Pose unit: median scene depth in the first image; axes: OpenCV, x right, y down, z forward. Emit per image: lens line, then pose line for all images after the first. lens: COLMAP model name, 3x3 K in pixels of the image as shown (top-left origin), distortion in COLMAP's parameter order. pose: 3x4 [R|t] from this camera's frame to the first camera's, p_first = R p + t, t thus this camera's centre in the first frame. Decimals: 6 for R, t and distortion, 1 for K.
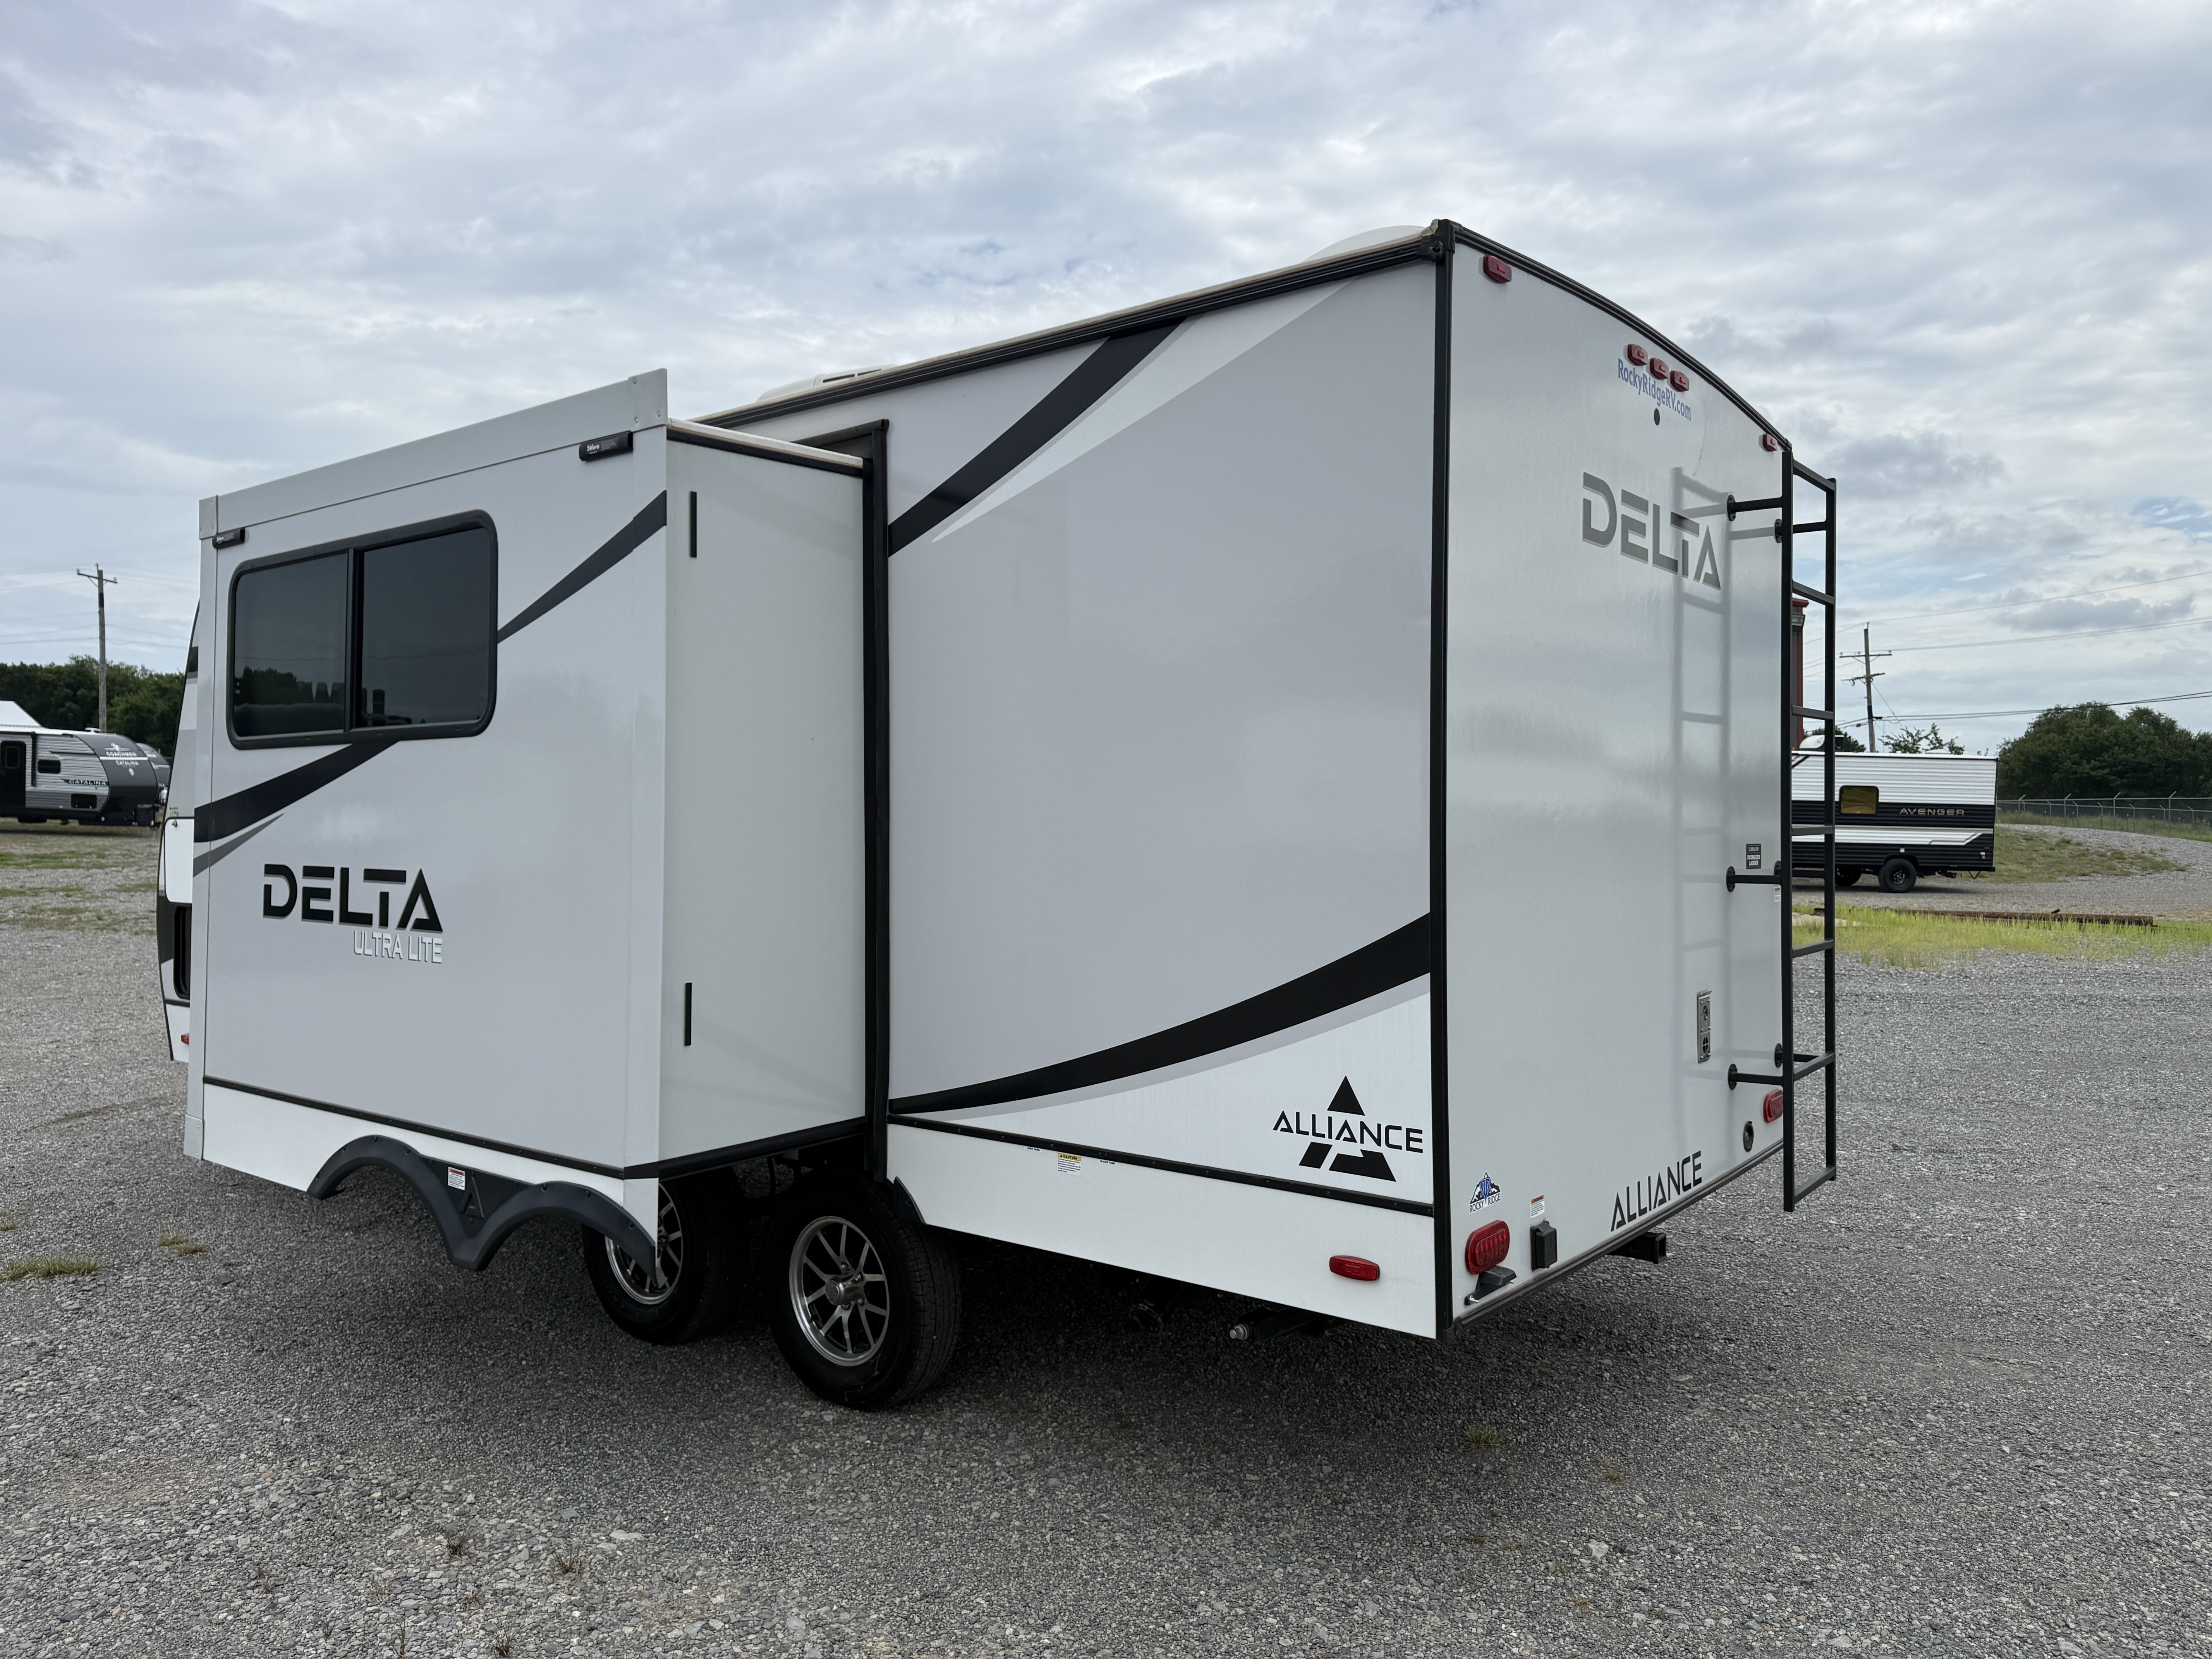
lens RADIAL K [[1538.4, 0, 1130.2], [0, 1538.4, 824.9], [0, 0, 1]] dist [0.066871, -0.084400]
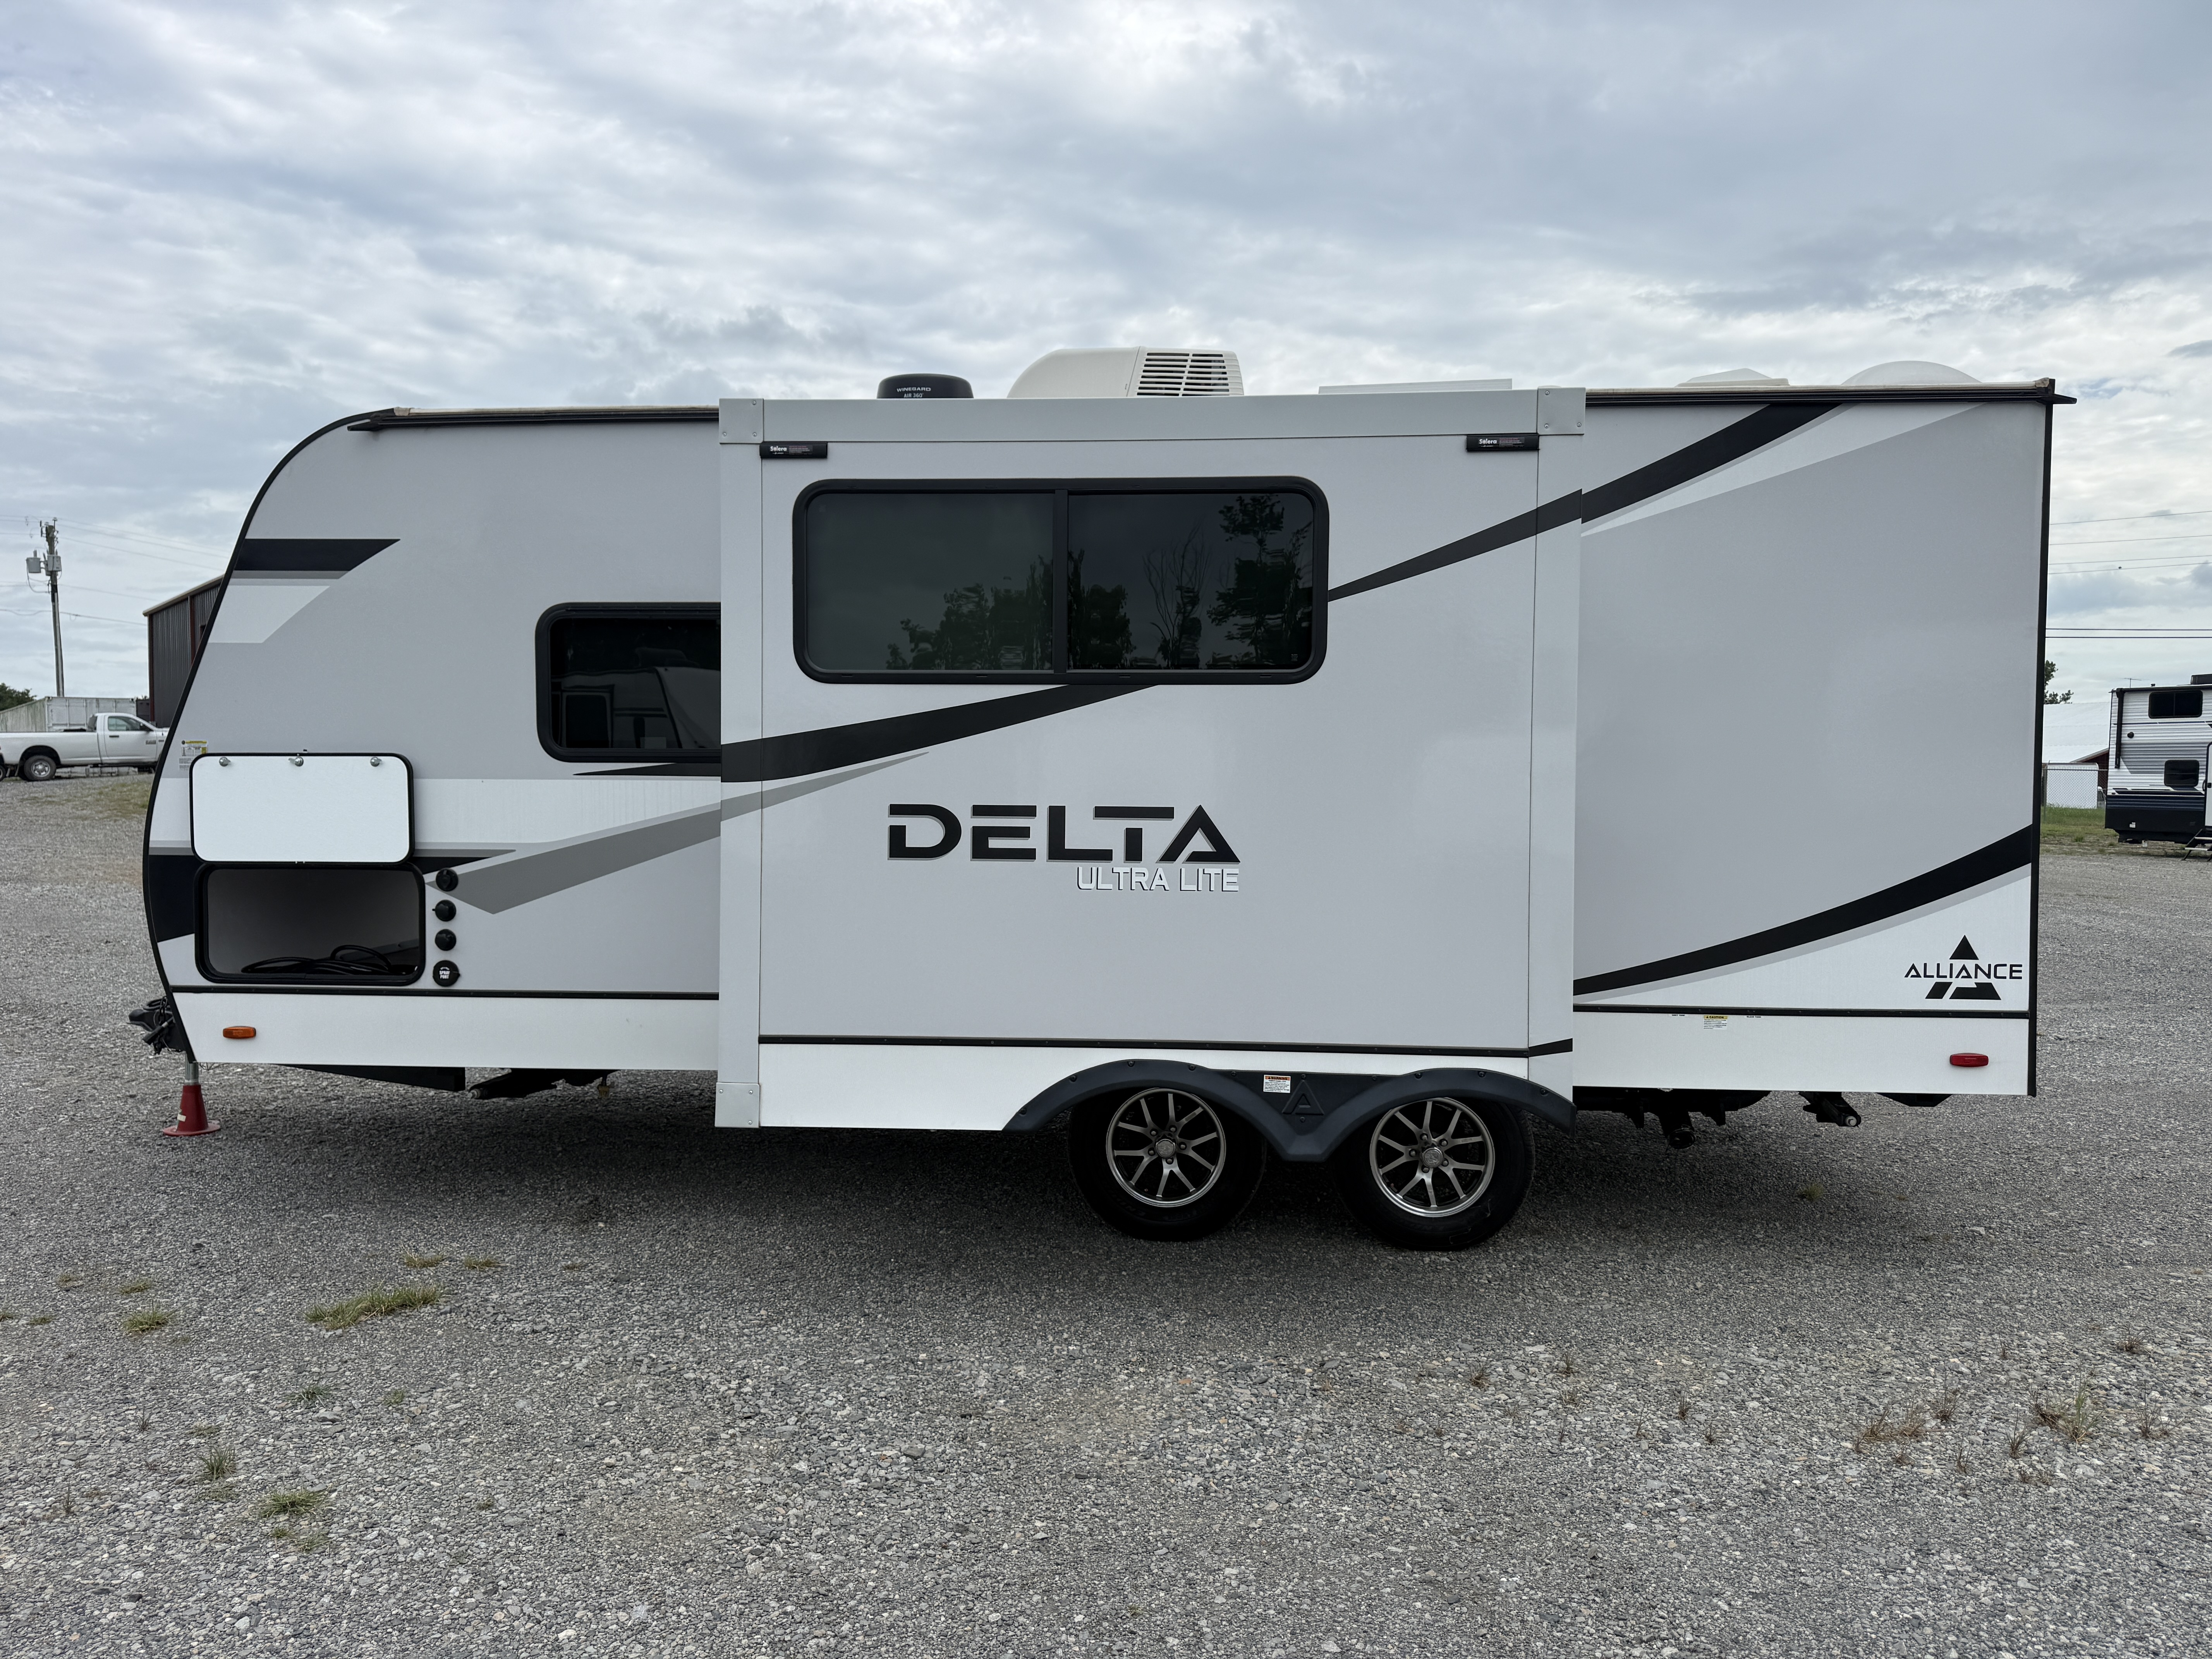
lens RADIAL K [[1521.7, 0, 1112.3], [0, 1521.7, 825.3], [0, 0, 1]] dist [0.167119, -0.295138]
pose [[0.834134, -0.013722, 0.551390, -1.085913], [-0.003130, 0.999557, 0.029611, 0.011204], [-0.551552, -0.026426, 0.833722, 0.156781]]
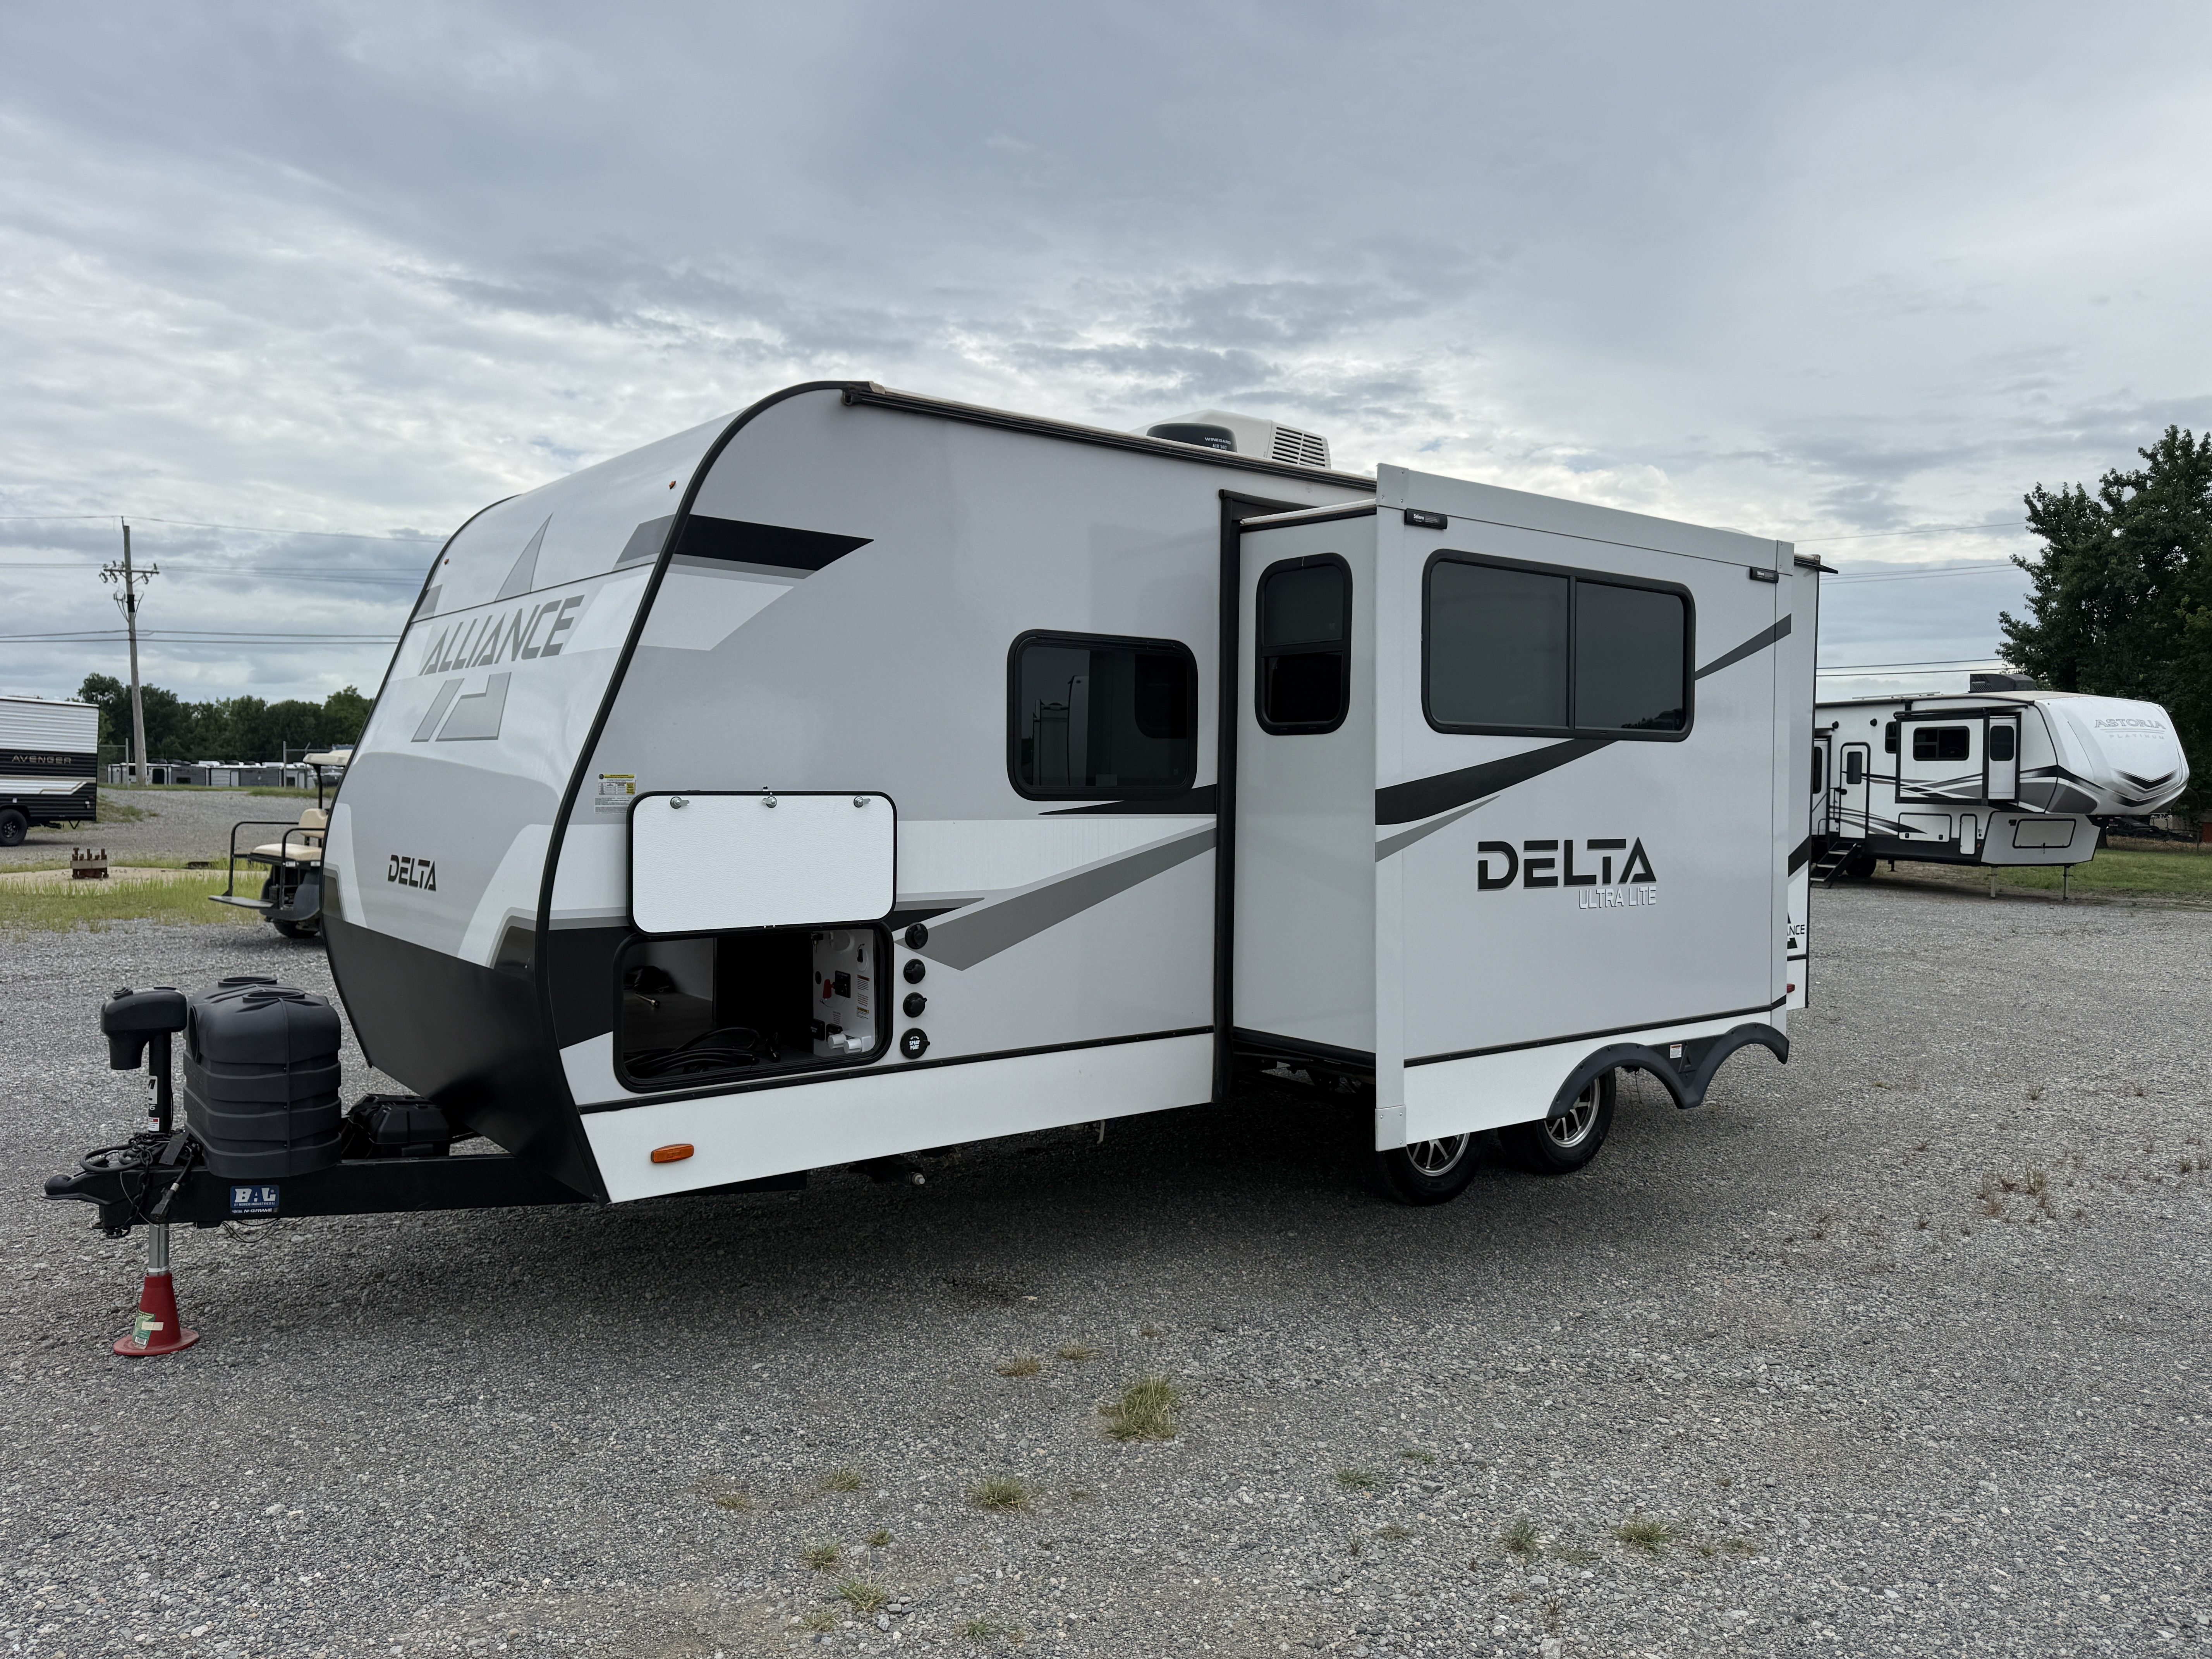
lens RADIAL K [[1521.7, 0, 1112.3], [0, 1521.7, 825.3], [0, 0, 1]] dist [0.167119, -0.295138]
pose [[0.240023, -0.026891, 0.970395, -1.865065], [-0.008950, 0.999512, 0.029912, -0.017871], [-0.970726, -0.015865, 0.239665, 1.121151]]
